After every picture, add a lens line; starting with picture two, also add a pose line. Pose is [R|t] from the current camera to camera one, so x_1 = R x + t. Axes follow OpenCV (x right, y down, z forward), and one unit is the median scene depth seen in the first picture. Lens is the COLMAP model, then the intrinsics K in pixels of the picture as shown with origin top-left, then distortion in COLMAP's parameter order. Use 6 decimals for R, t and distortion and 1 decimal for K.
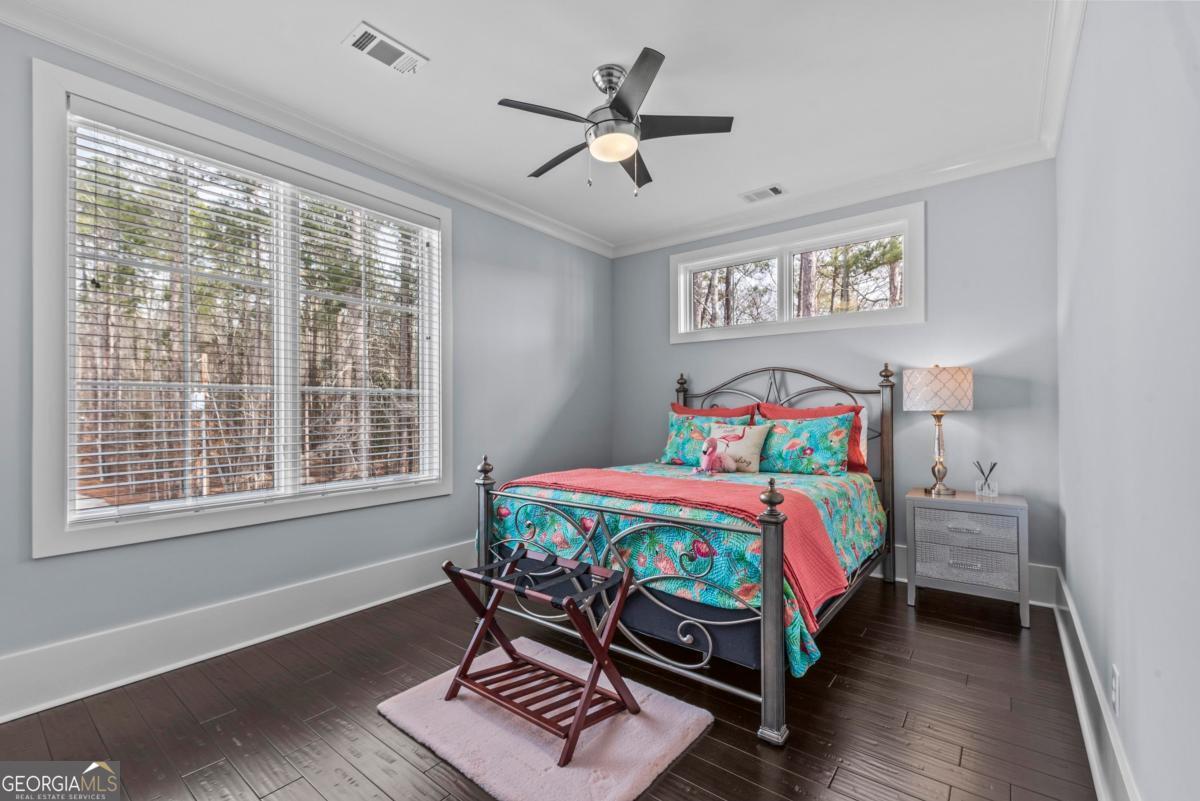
lens RADIAL K [[518.5, 0, 600.0], [0, 518.5, 400.5], [0, 0, 1]] dist [0.000915, 0.000074]
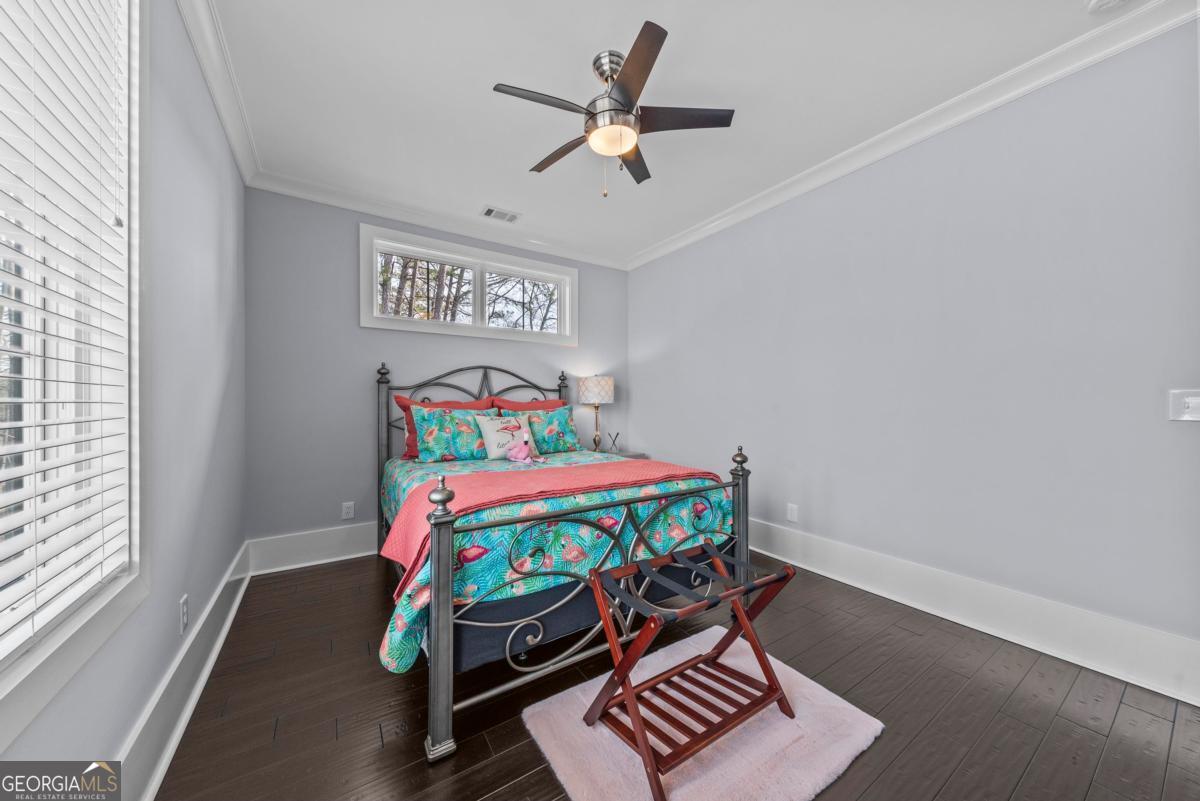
lens RADIAL K [[413.9, 0, 600.0], [0, 413.9, 400.5], [0, 0, 1]] dist [0.000334, -0.000008]
pose [[0.310123, 0.005930, 0.950678, -0.583192], [-0.017273, 0.999851, -0.000602, 0.010855], [-0.950540, -0.016235, 0.310179, 0.602663]]
